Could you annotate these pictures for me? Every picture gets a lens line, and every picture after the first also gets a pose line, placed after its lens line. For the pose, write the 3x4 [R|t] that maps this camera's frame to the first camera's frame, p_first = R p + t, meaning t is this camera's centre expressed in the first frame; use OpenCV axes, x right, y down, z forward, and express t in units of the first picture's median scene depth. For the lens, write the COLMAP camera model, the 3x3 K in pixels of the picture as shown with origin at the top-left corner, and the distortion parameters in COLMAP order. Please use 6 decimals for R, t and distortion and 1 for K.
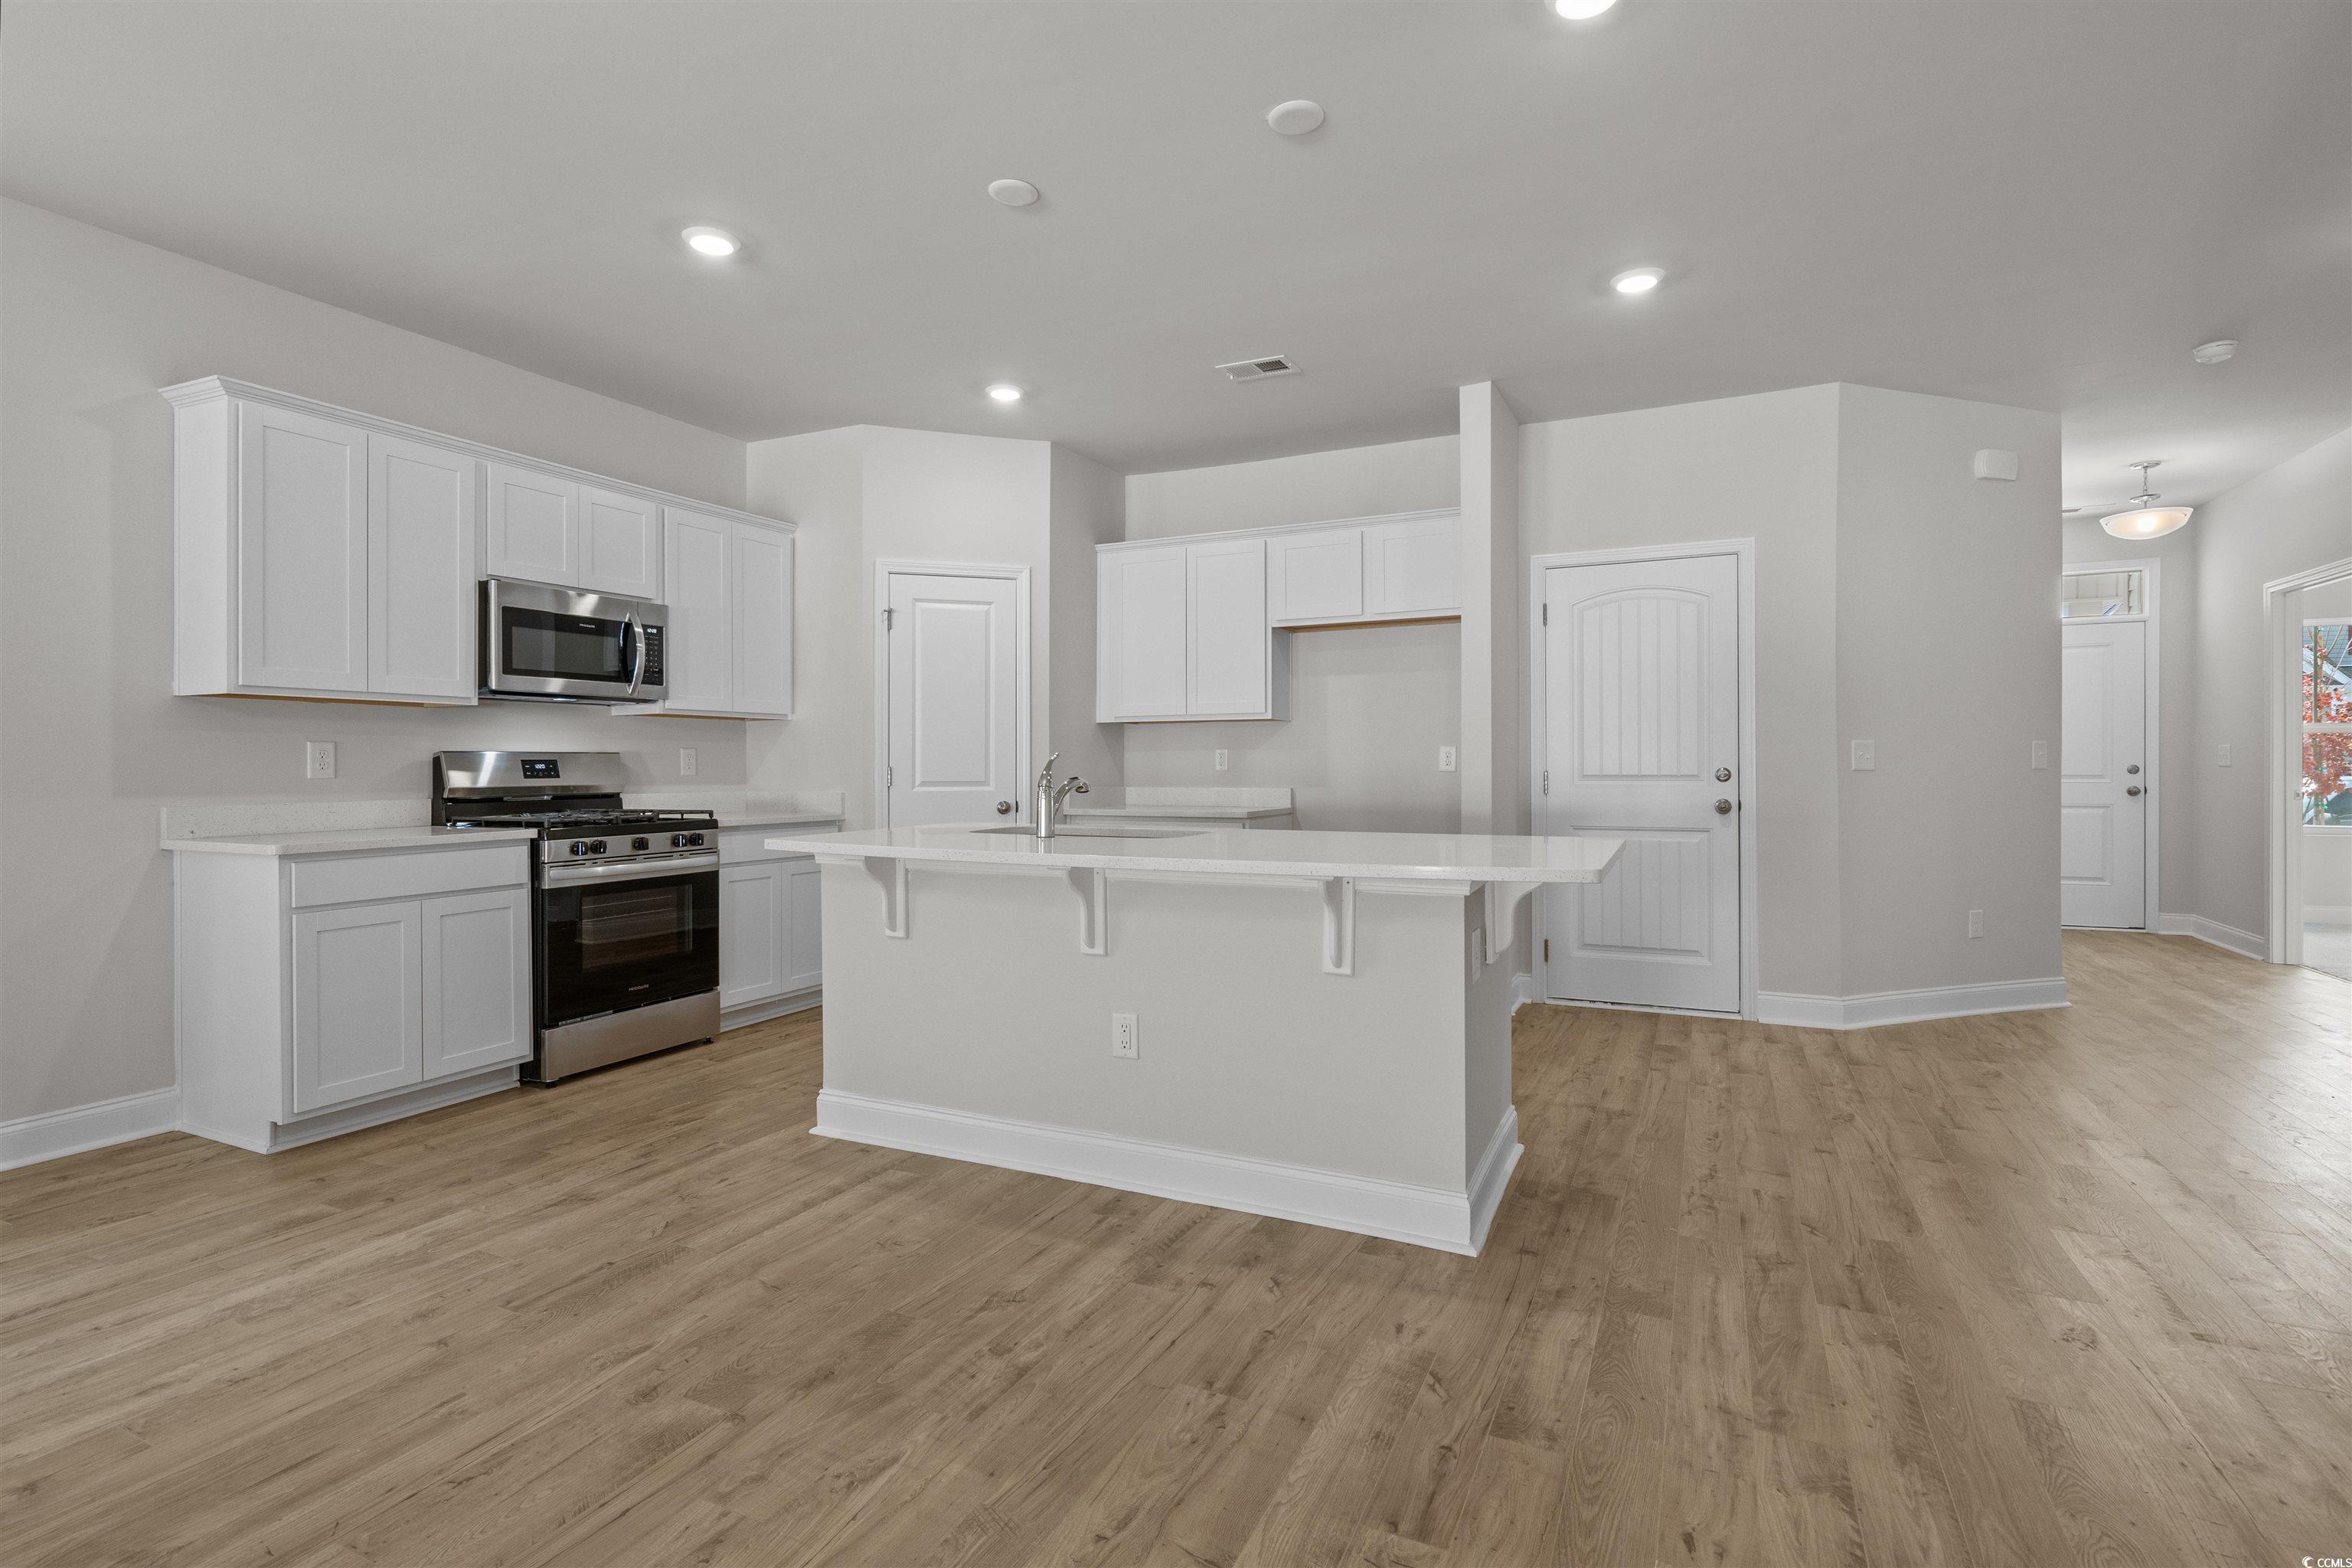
lens RADIAL K [[1100.7, 0, 1185.1], [0, 1100.7, 765.1], [0, 0, 1]] dist [0.000137, -0.000173]
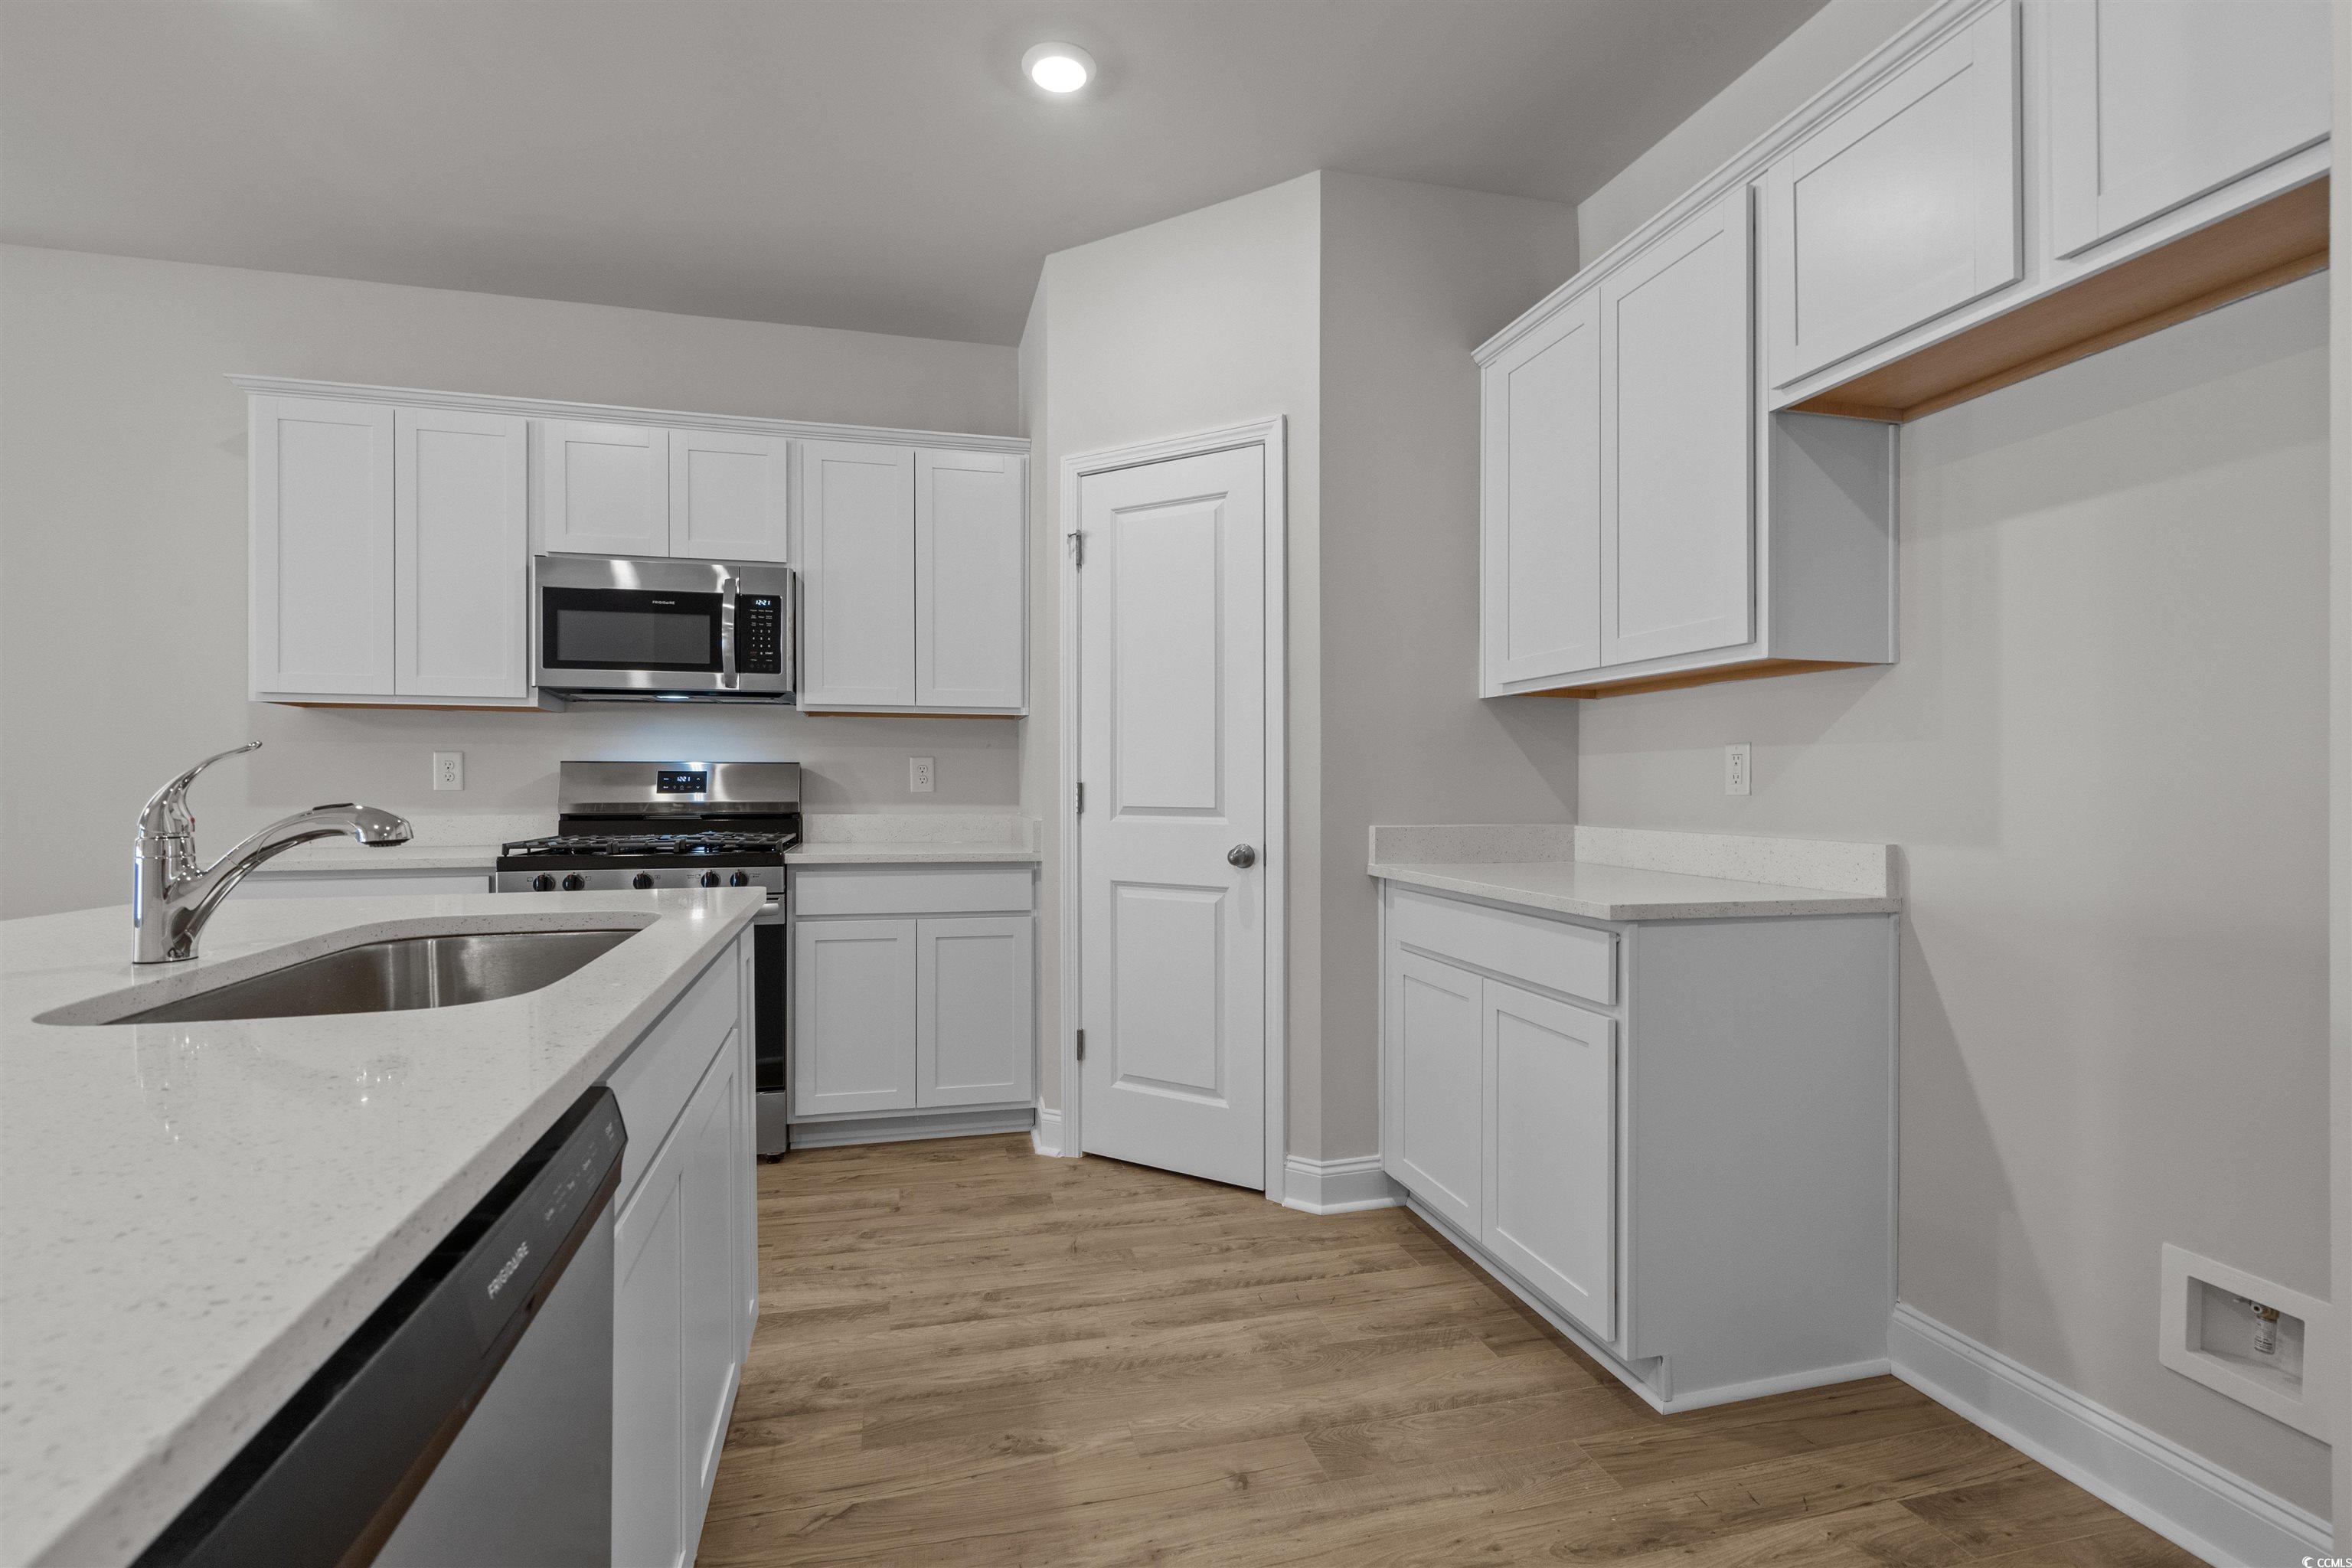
lens RADIAL K [[1070.7, 0, 1176.0], [0, 1070.7, 784.0], [0, 0, 1]] dist [-0.002011, 0.000243]
pose [[0.643170, 0.004597, -0.765710, 0.366552], [-0.004493, 0.999987, 0.002230, 0.002015], [0.765710, 0.002007, 0.643183, 0.995065]]
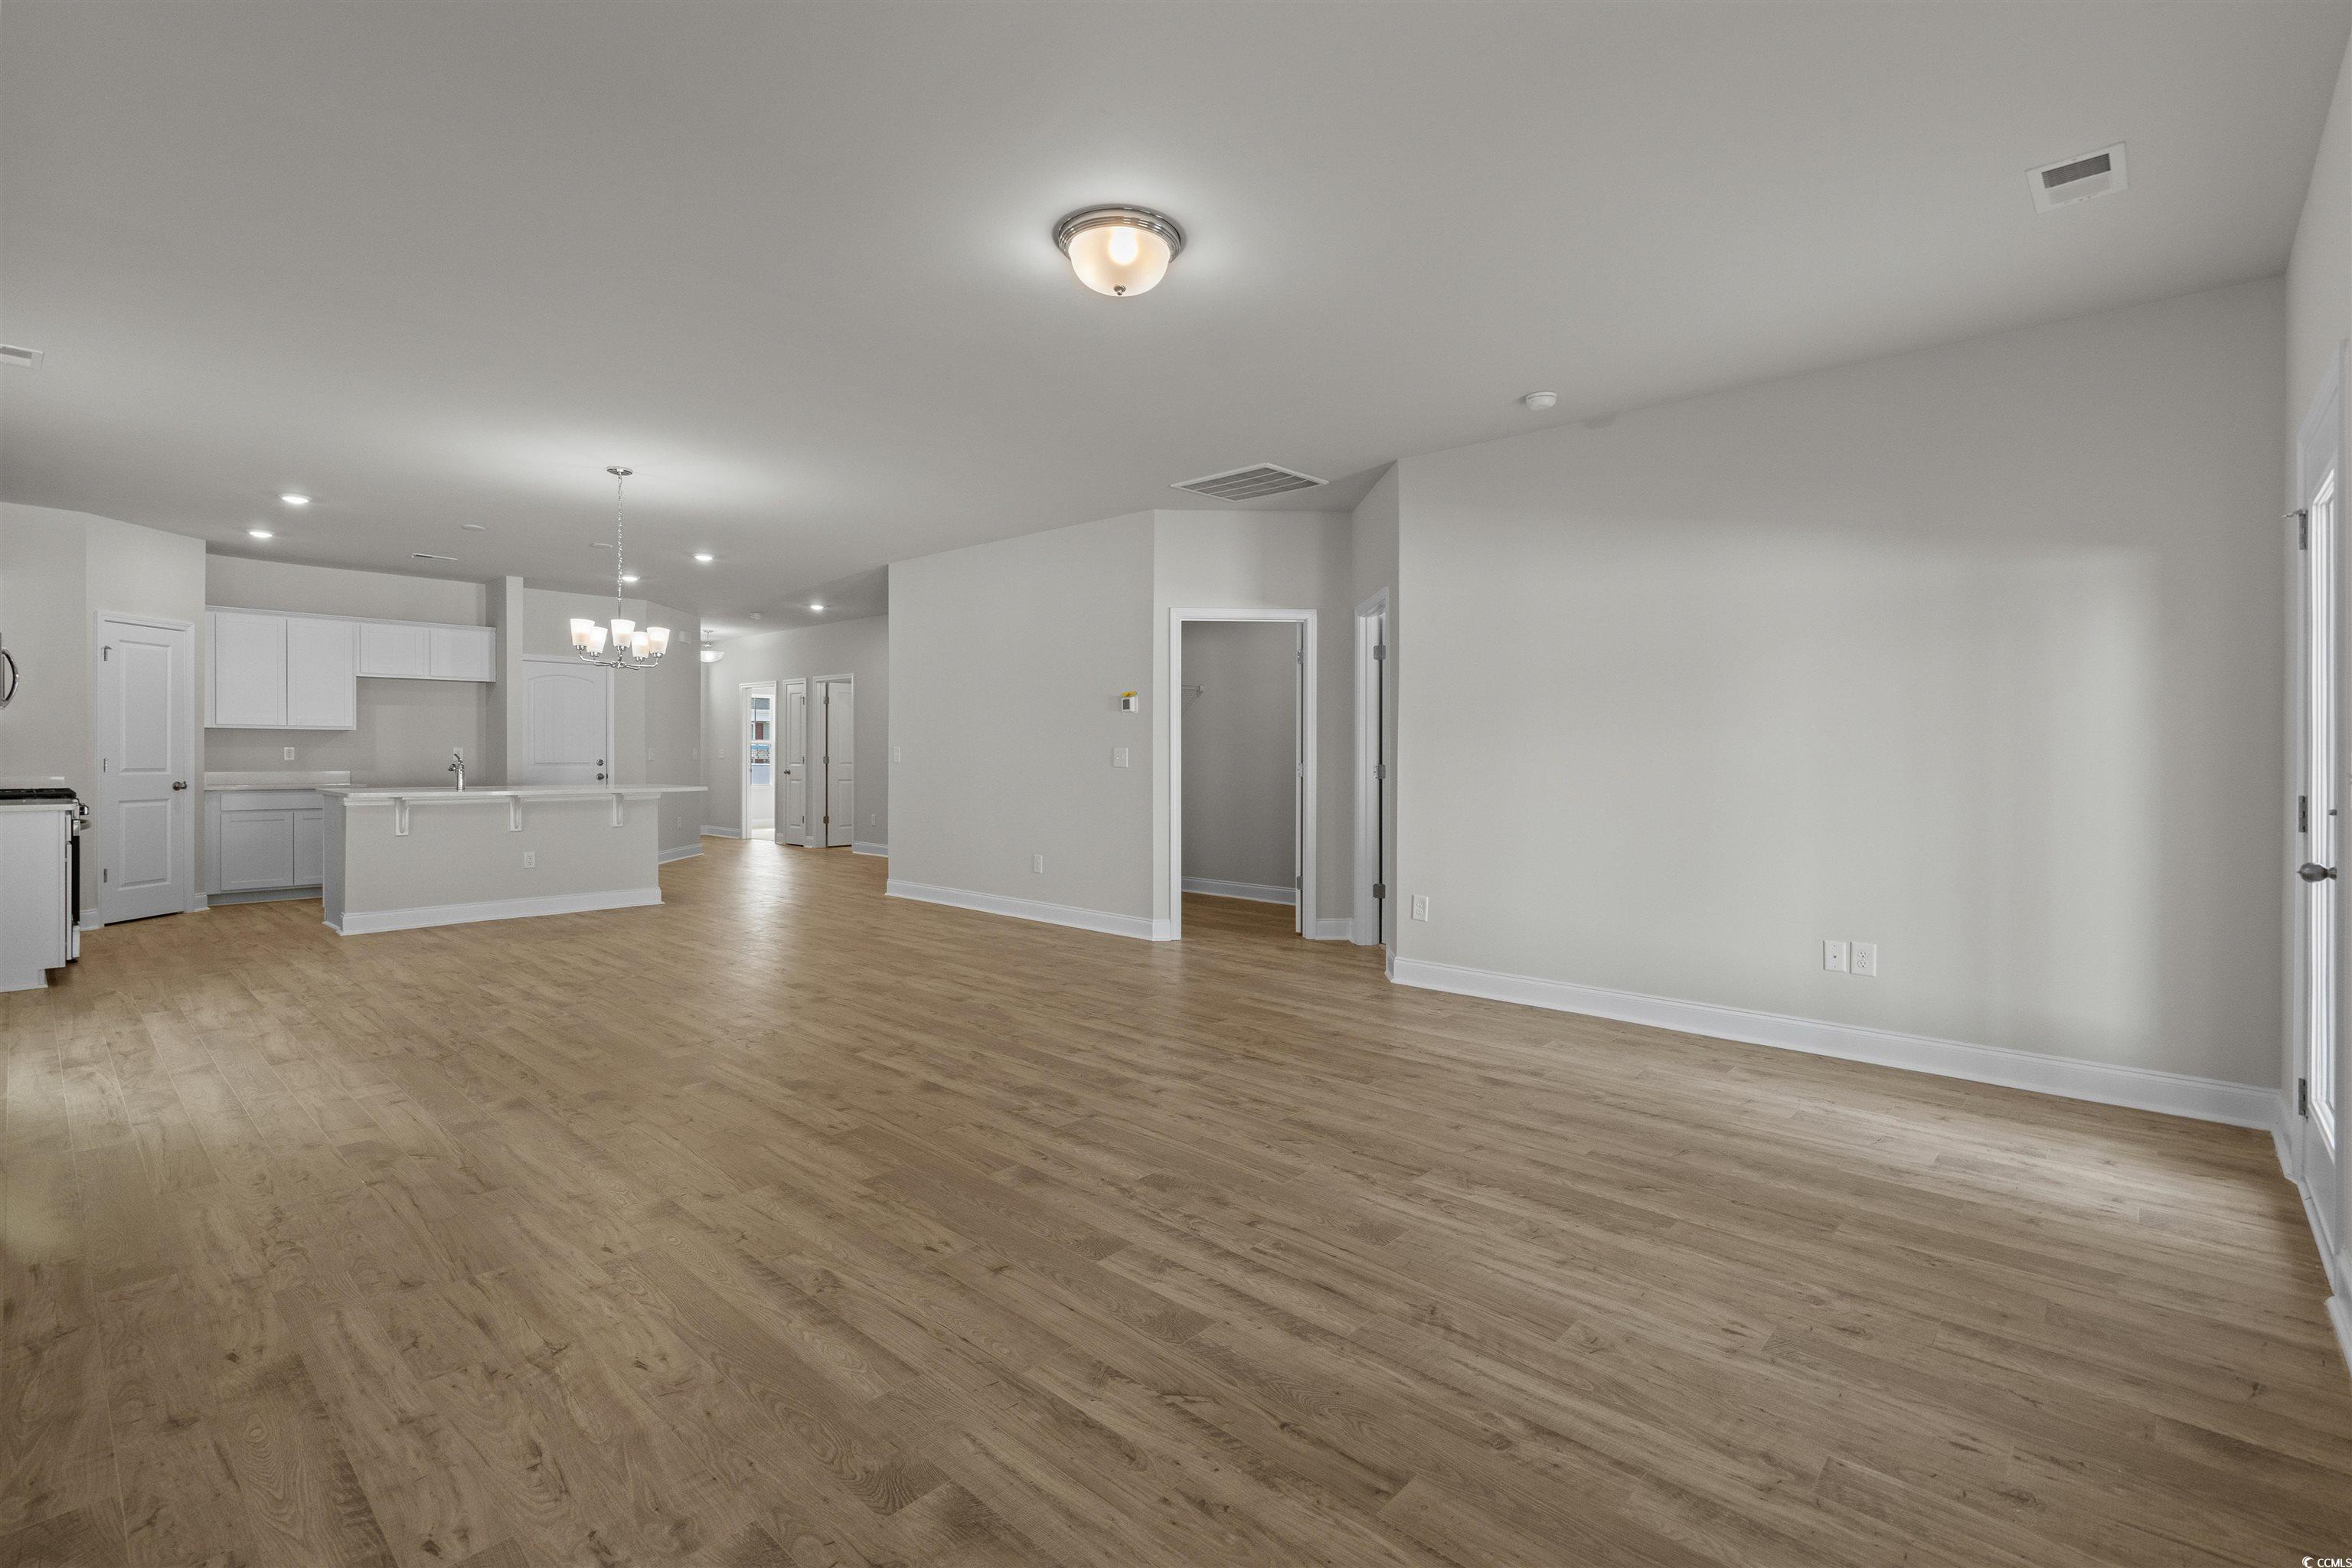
lens RADIAL K [[1065.1, 0, 1164.7], [0, 1065.1, 745.0], [0, 0, 1]] dist [-0.000230, 0.001352]
pose [[0.297414, 0.014242, 0.954642, -1.800907], [-0.006579, 0.999896, -0.012867, -0.009071], [-0.954726, -0.002454, 0.297477, -1.080620]]
